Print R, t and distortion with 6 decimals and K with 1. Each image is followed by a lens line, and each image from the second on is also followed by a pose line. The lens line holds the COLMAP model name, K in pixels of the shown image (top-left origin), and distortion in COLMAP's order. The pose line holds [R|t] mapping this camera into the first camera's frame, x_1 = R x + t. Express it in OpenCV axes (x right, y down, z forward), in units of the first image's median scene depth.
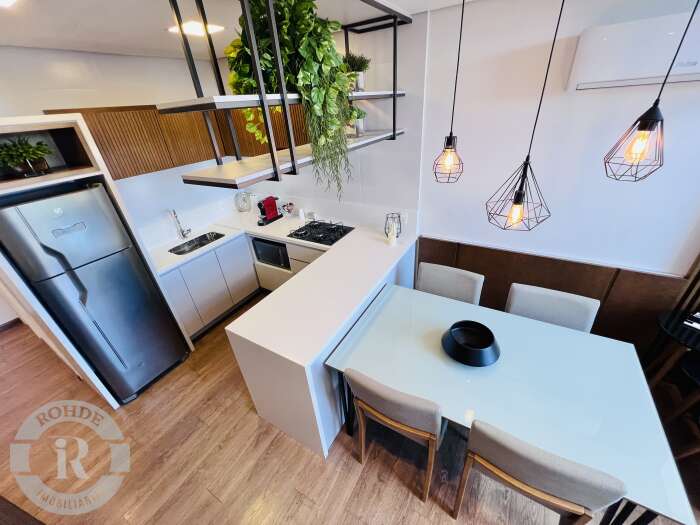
lens RADIAL K [[279.9, 0, 350.0], [0, 279.9, 262.5], [0, 0, 1]] dist [-0.000230, -0.000016]
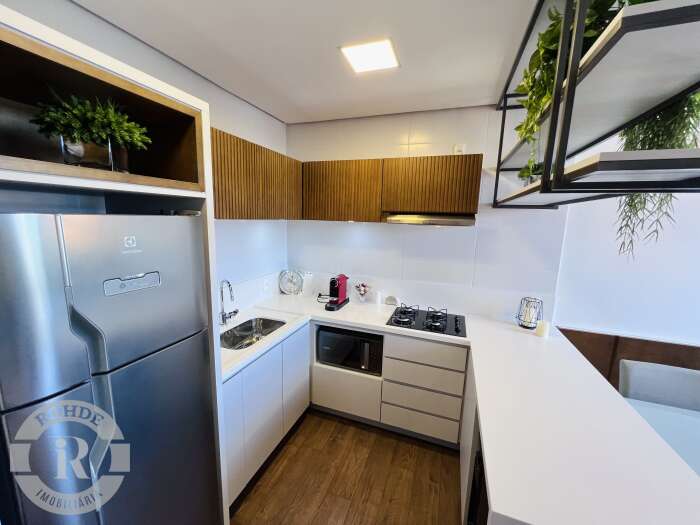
lens RADIAL K [[279.9, 0, 350.0], [0, 279.9, 262.5], [0, 0, 1]] dist [-0.000230, -0.000016]
pose [[0.979267, 0.069231, 0.190376, -0.424444], [0.002977, 0.934769, -0.355244, 0.011887], [-0.202552, 0.348446, 0.915182, 0.276431]]
